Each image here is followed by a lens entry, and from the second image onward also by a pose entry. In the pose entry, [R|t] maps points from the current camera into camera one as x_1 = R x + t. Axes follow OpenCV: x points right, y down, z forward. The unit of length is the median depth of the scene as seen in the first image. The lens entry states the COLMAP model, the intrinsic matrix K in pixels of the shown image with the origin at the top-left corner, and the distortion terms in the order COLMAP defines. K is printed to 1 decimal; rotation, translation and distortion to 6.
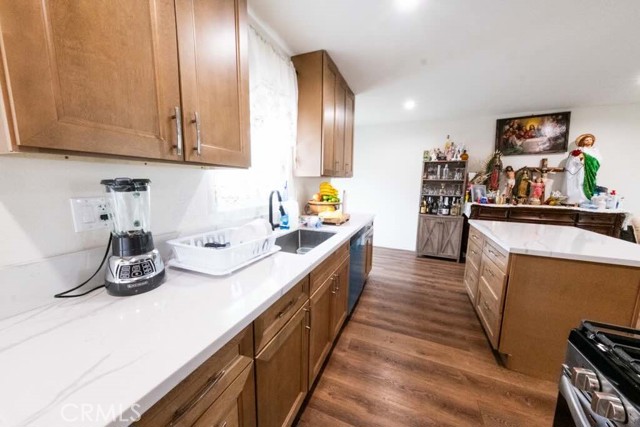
lens RADIAL K [[222.2, 0, 315.5], [0, 222.2, 217.7], [0, 0, 1]] dist [0.006346, -0.001048]
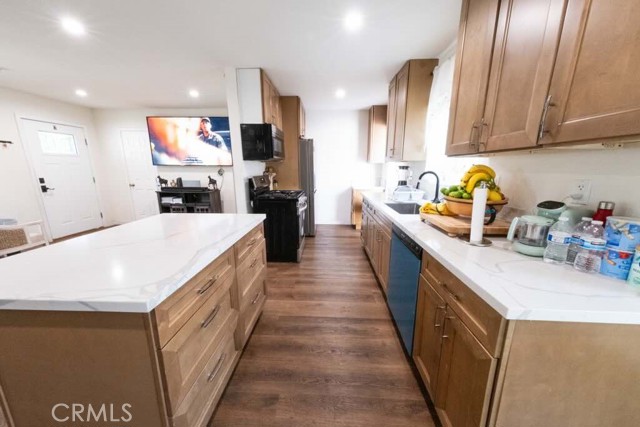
lens RADIAL K [[222.2, 0, 318.3], [0, 222.2, 215.1], [0, 0, 1]] dist [0.006346, -0.001048]
pose [[-0.933851, 0.063414, -0.351995, 0.436847], [-0.067168, 0.935552, 0.346744, -0.138663], [0.351298, 0.347450, -0.869407, 0.933188]]
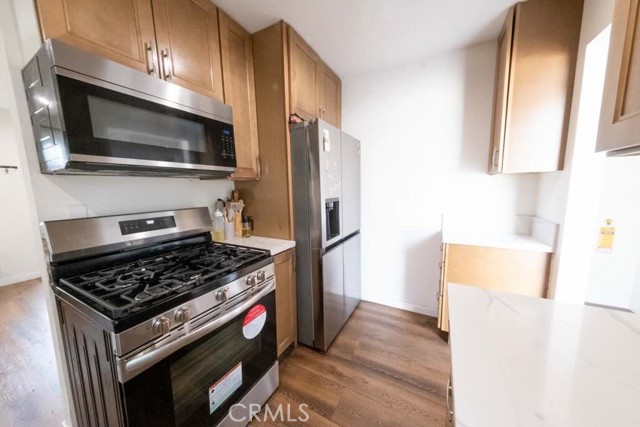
lens RADIAL K [[222.2, 0, 320.2], [0, 222.2, 214.2], [0, 0, 1]] dist [0.006346, -0.001048]
pose [[-0.995214, -0.007466, 0.097430, 0.004767], [0.019017, 0.963215, 0.268059, -0.045650], [-0.095847, 0.268629, -0.958463, 0.319384]]
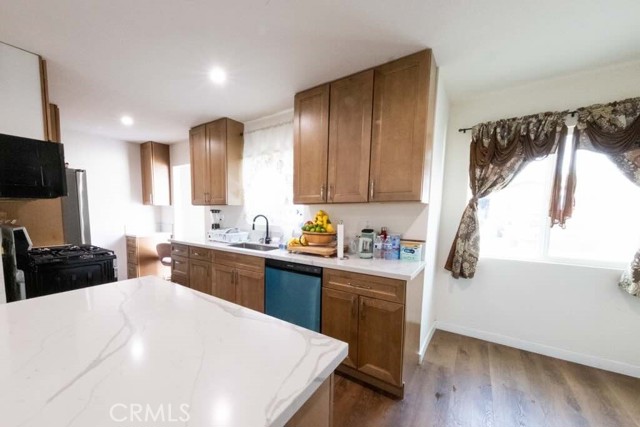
lens RADIAL K [[253.8, 0, 274.6], [0, 253.8, 234.5], [0, 0, 1]] dist [0.003622, -0.000063]
pose [[-0.262719, 0.079257, -0.961612, 0.731170], [-0.158764, 0.979486, 0.124105, -0.105047], [0.951721, 0.185274, -0.244746, 0.721084]]
